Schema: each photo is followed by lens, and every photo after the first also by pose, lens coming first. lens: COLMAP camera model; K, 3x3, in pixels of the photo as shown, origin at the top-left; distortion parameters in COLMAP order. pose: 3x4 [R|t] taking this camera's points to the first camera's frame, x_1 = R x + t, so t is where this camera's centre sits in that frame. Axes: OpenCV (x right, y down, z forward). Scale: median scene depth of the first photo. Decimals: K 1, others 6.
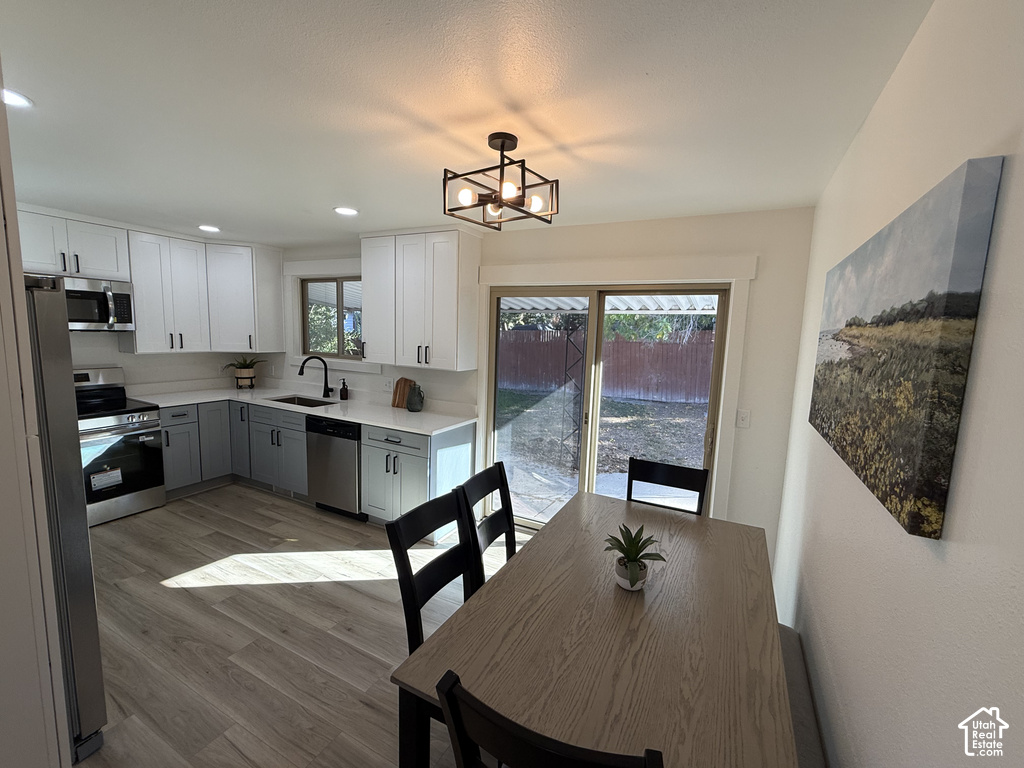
lens RADIAL K [[433.6, 0, 512.0], [0, 433.6, 384.0], [0, 0, 1]] dist [-0.000643, 0.000026]
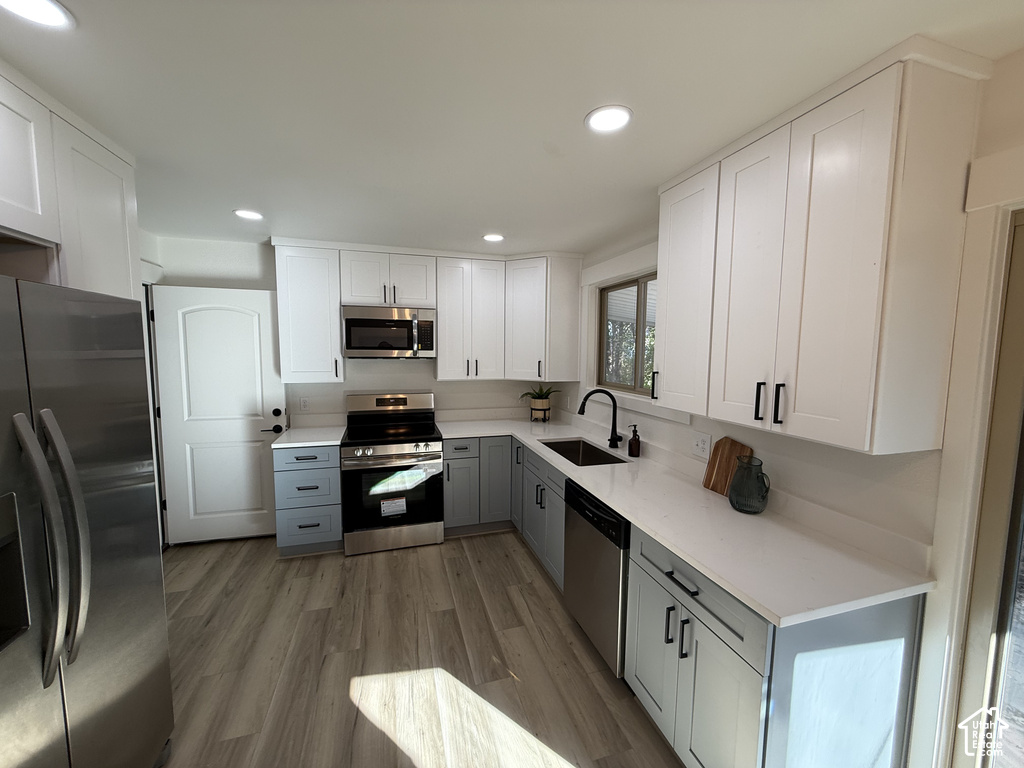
lens RADIAL K [[407.1, 0, 509.6], [0, 407.1, 384.6], [0, 0, 1]] dist [0.000751, 0.000067]
pose [[0.694597, 0.034472, -0.718572, -0.082789], [-0.072492, 0.997121, -0.022239, -0.051713], [0.715737, 0.067538, 0.695096, 0.472196]]
